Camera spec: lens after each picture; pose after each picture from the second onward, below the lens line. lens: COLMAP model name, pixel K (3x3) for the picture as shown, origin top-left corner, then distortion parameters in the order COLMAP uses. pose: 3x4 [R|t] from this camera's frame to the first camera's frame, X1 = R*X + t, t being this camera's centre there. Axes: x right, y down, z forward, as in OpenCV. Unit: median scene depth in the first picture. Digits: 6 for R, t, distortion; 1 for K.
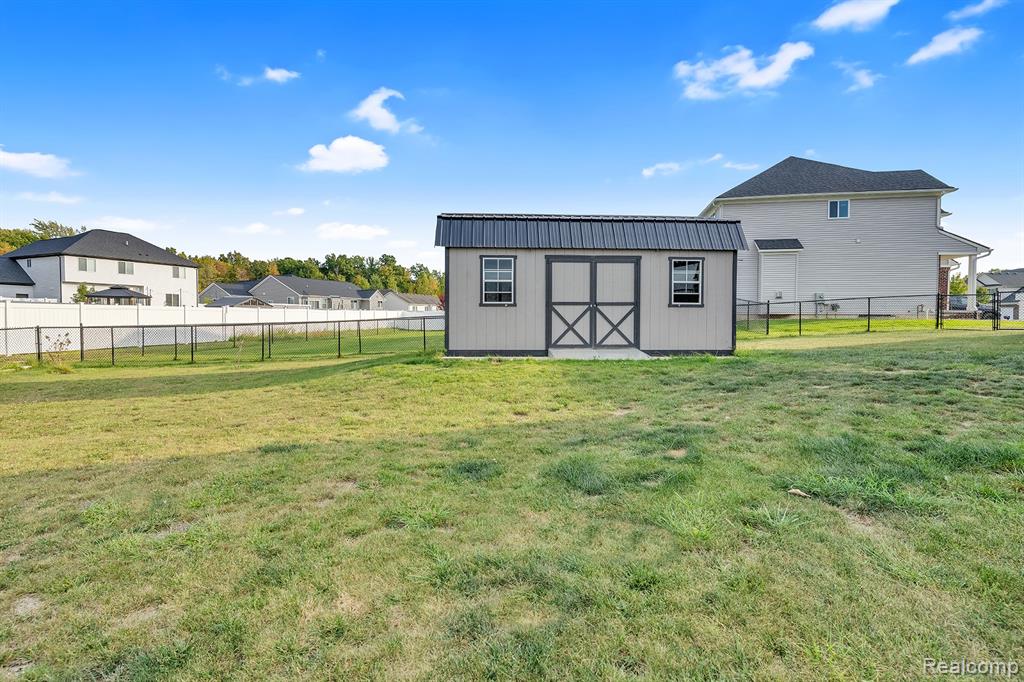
lens RADIAL K [[499.8, 0, 508.1], [0, 499.8, 337.4], [0, 0, 1]] dist [0.000292, 0.002142]
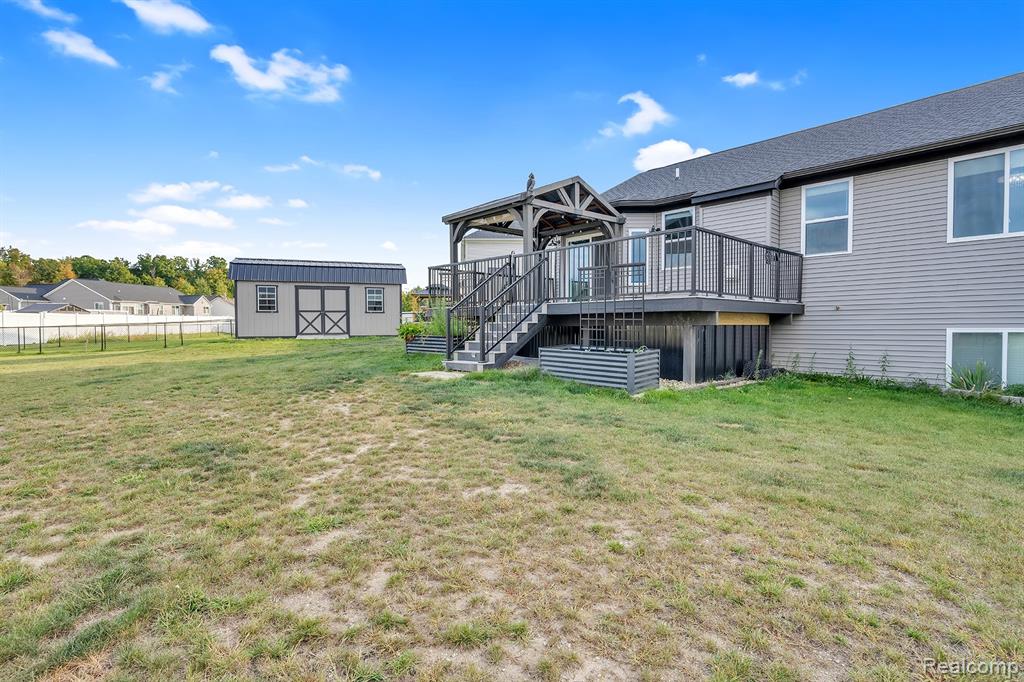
lens RADIAL K [[499.8, 0, 515.5], [0, 499.8, 335.4], [0, 0, 1]] dist [0.000292, 0.002142]
pose [[0.955786, -0.012792, 0.293786, 0.149728], [0.017424, 0.999762, -0.013154, 0.029662], [-0.293548, 0.017692, 0.955781, -0.492144]]
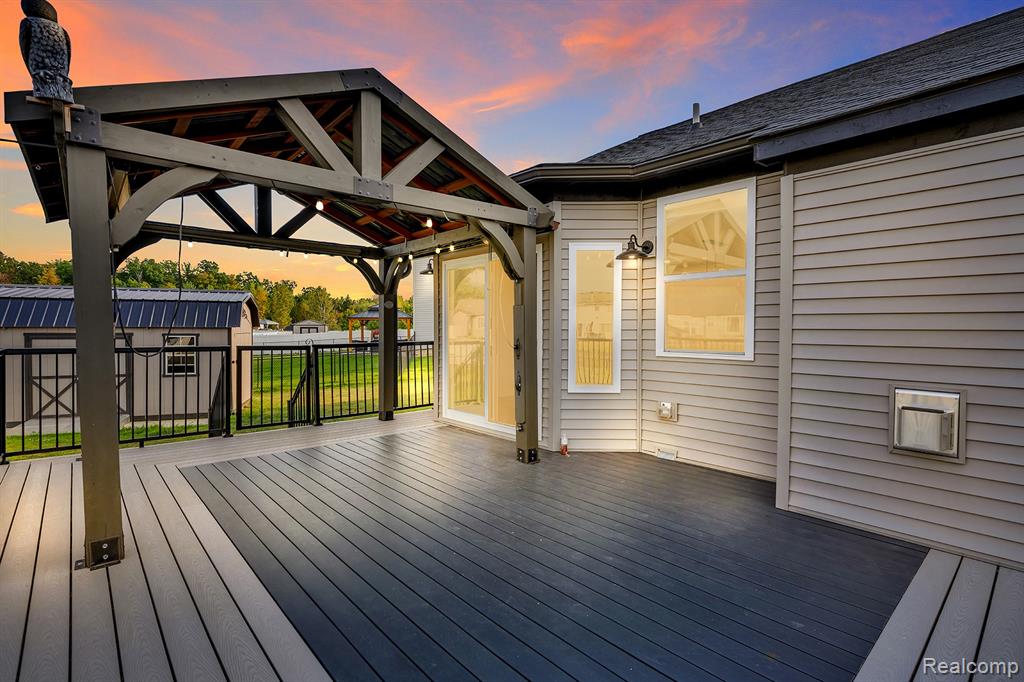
lens RADIAL K [[499.8, 0, 518.7], [0, 499.8, 334.8], [0, 0, 1]] dist [0.000292, 0.002142]
pose [[0.958598, -0.001993, 0.284756, 0.377311], [0.009198, 0.999670, -0.023969, -0.059714], [-0.284614, 0.025596, 0.958300, -0.160228]]
